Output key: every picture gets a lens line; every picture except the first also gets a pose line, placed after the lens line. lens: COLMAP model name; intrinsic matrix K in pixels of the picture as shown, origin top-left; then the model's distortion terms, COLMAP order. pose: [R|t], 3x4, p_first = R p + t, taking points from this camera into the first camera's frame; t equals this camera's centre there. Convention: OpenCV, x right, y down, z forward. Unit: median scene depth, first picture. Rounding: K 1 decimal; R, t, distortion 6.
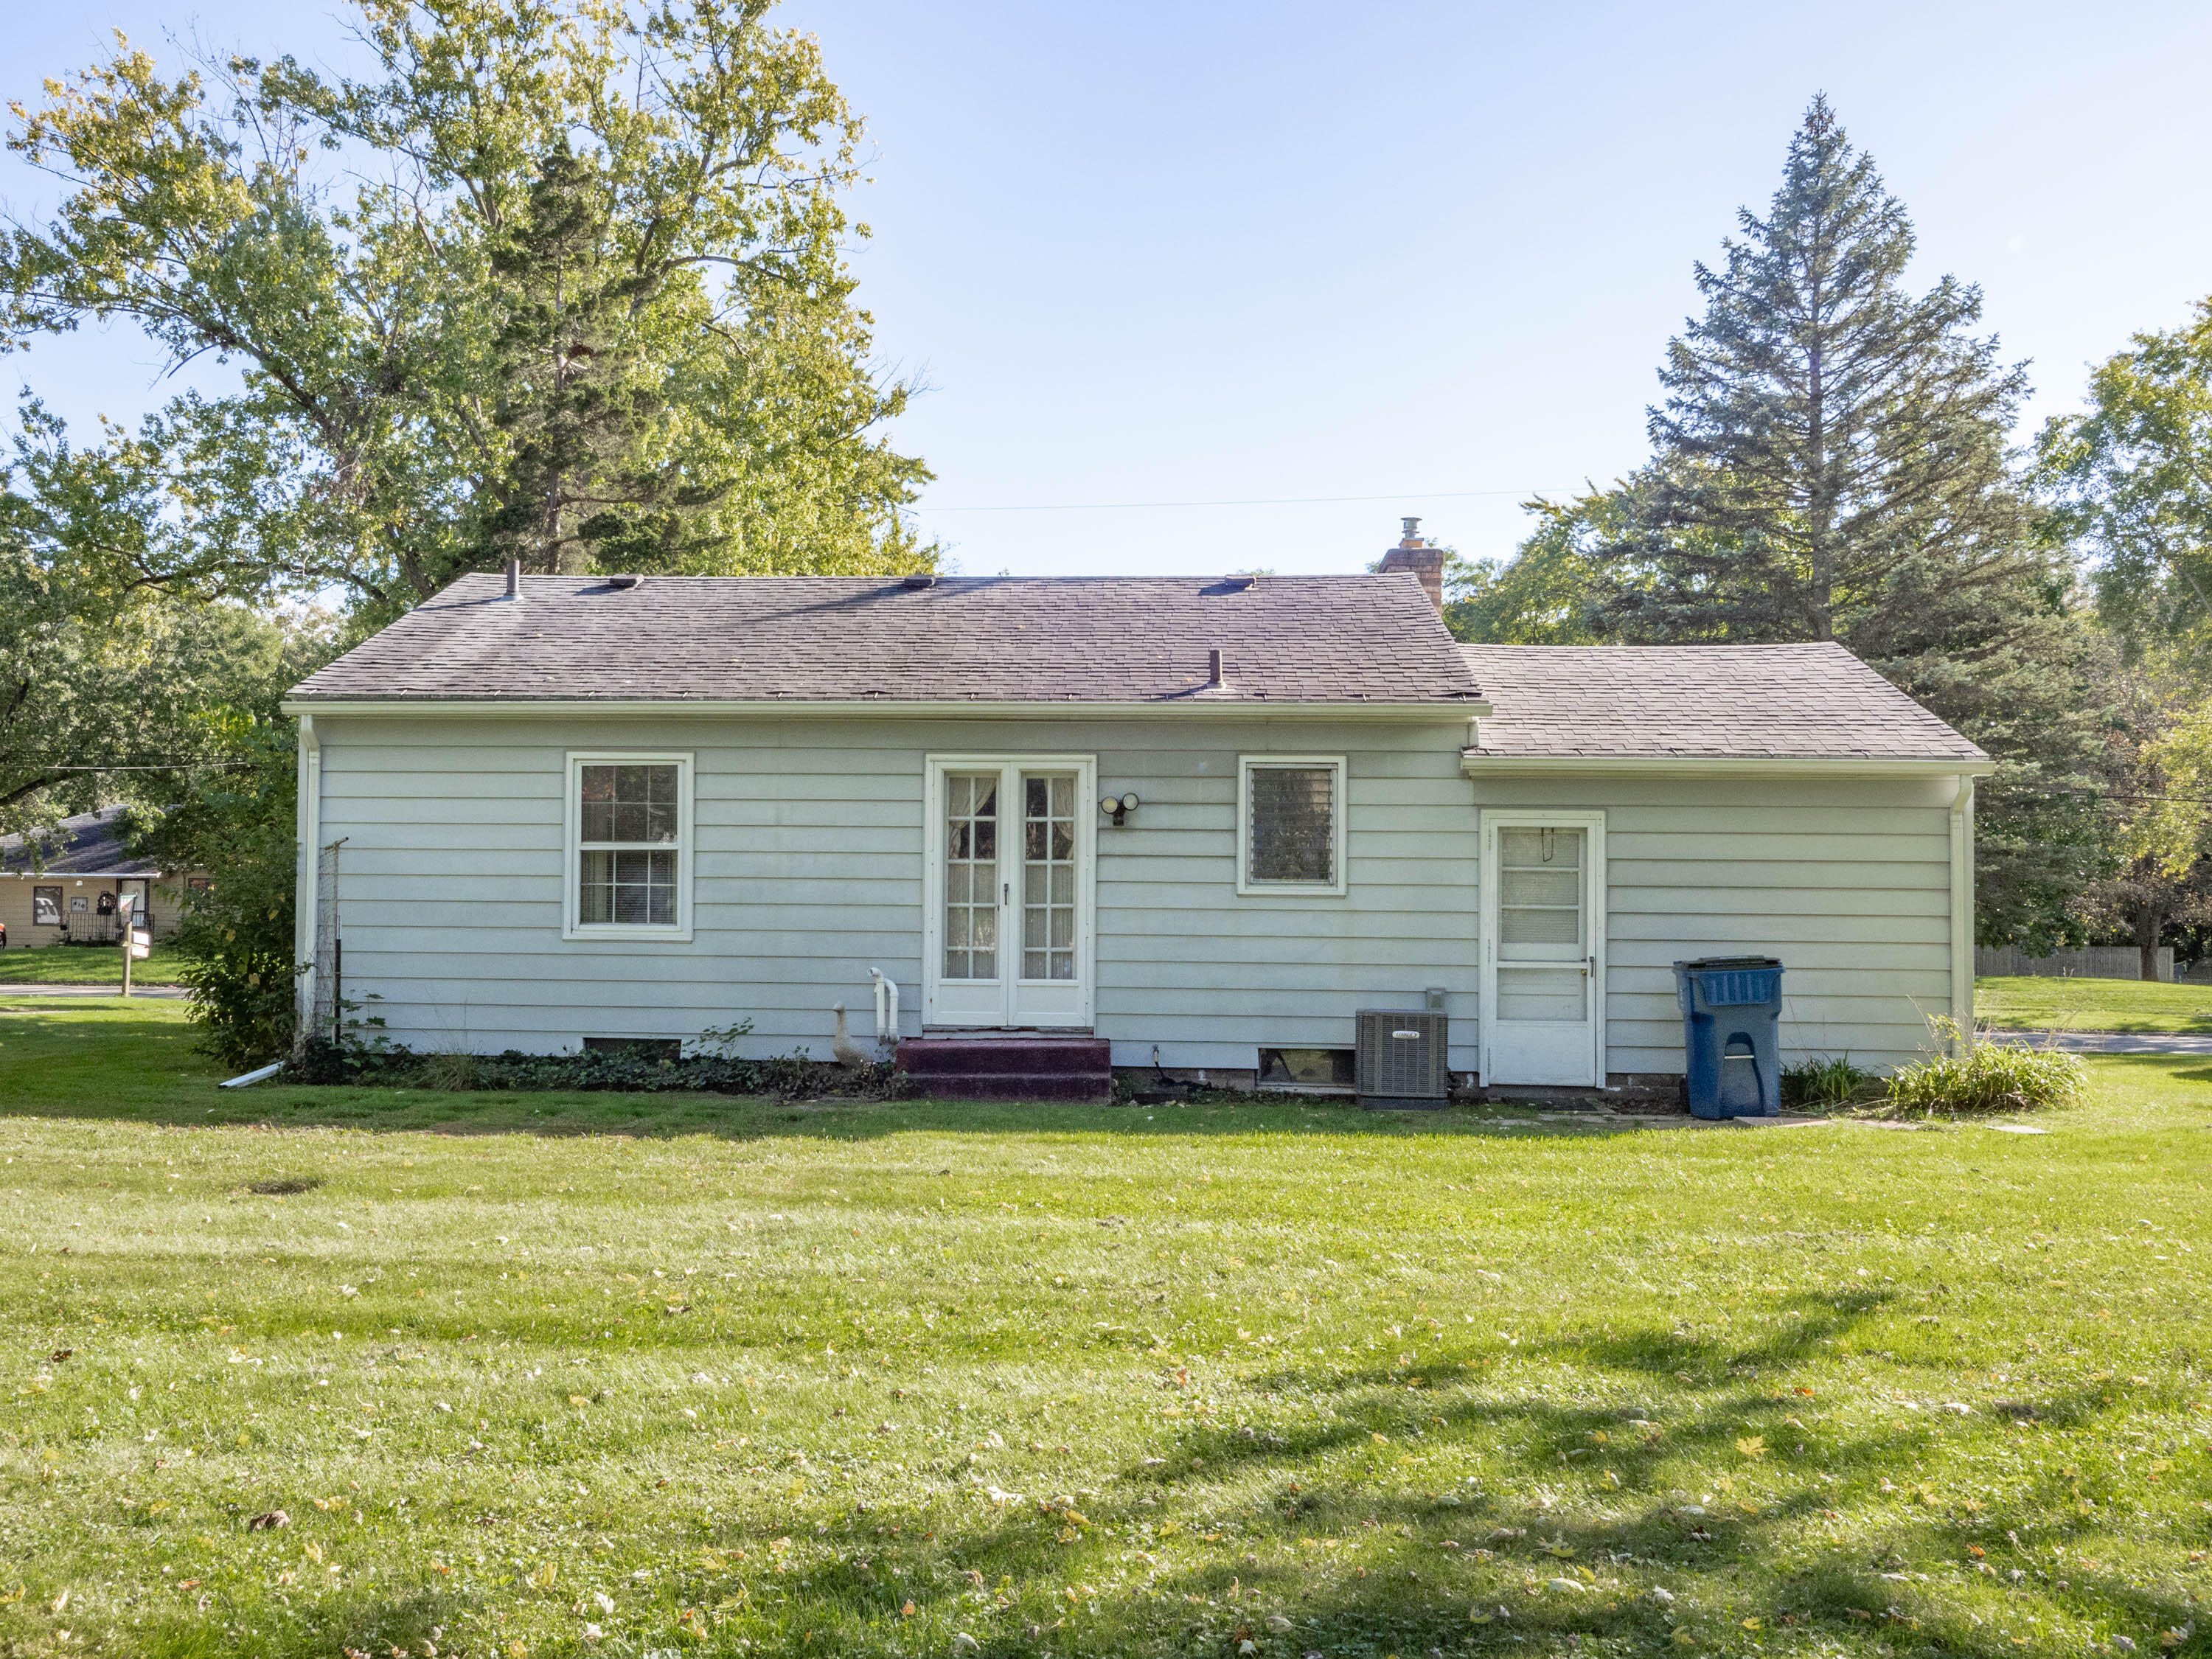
lens RADIAL K [[1804.4, 0, 1106.0], [0, 1804.4, 829.5], [0, 0, 1]] dist [0.004268, -0.004015]
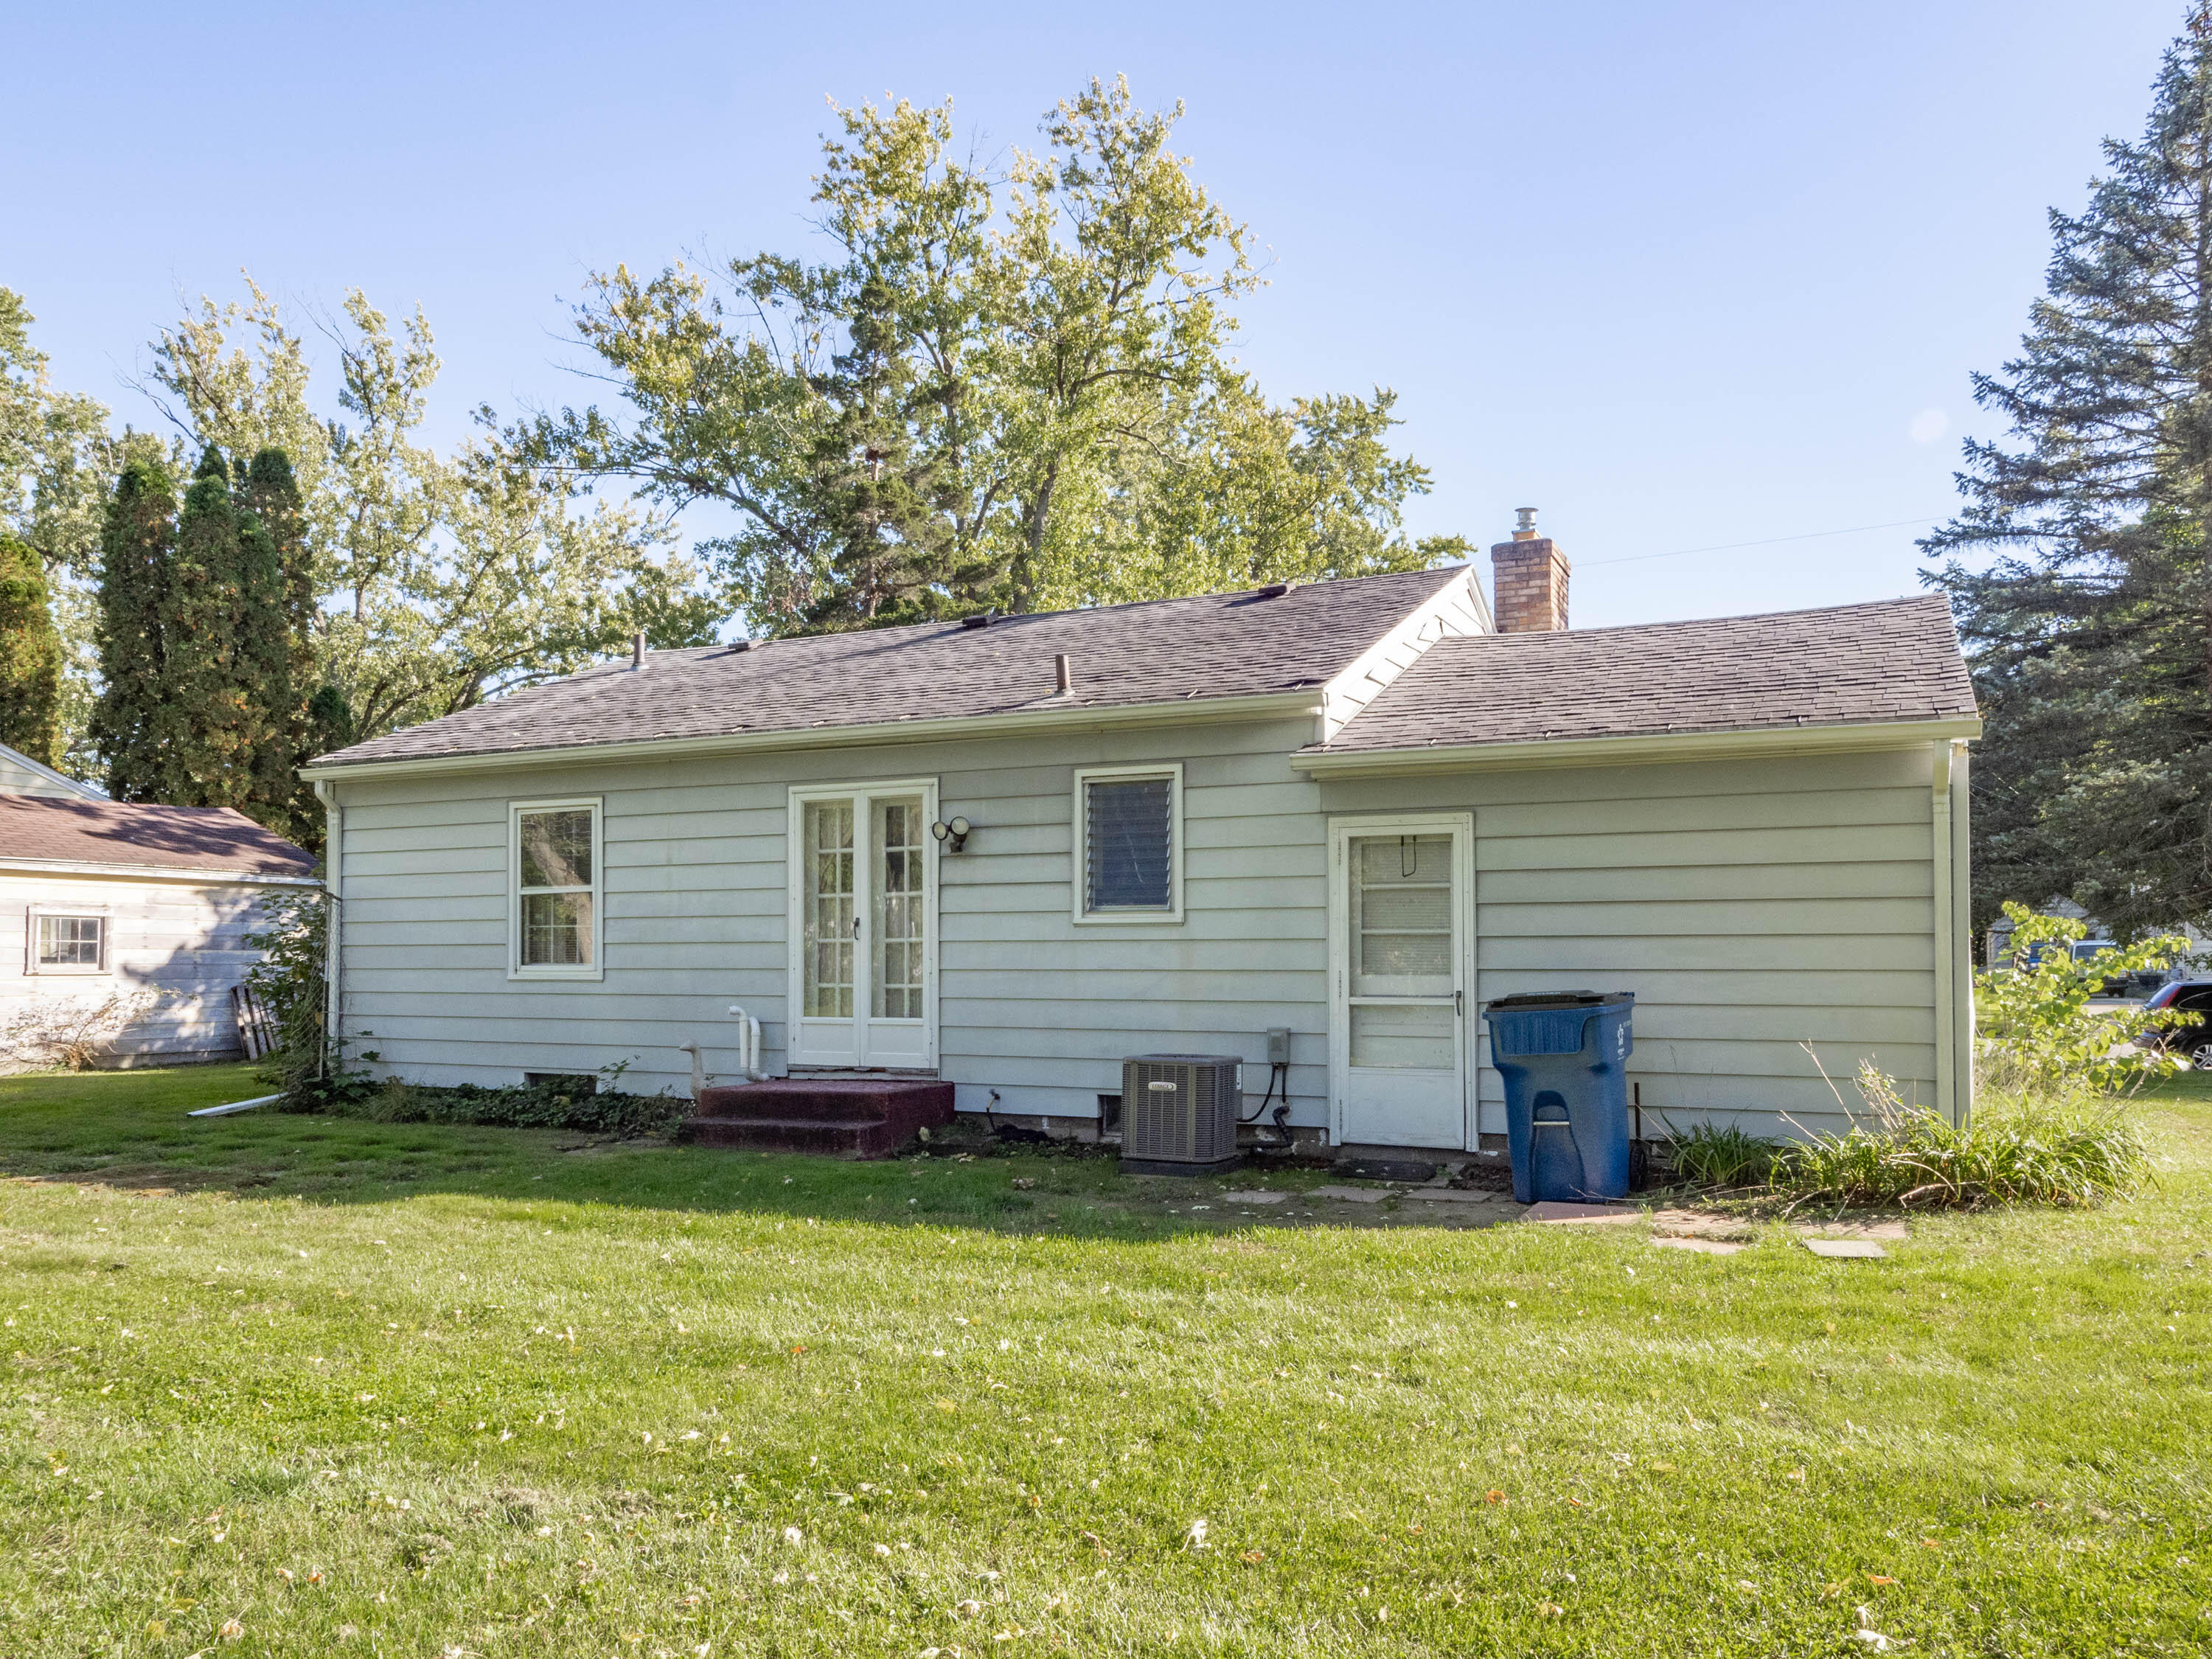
lens RADIAL K [[1530.8, 0, 1106.2], [0, 1530.8, 904.7], [0, 0, 1]] dist [-0.001524, -0.000290]
pose [[0.939692, -0.025185, -0.341092, 0.346554], [0.032653, 0.999336, 0.016169, 0.014484], [0.340459, -0.026332, 0.939891, 0.285702]]
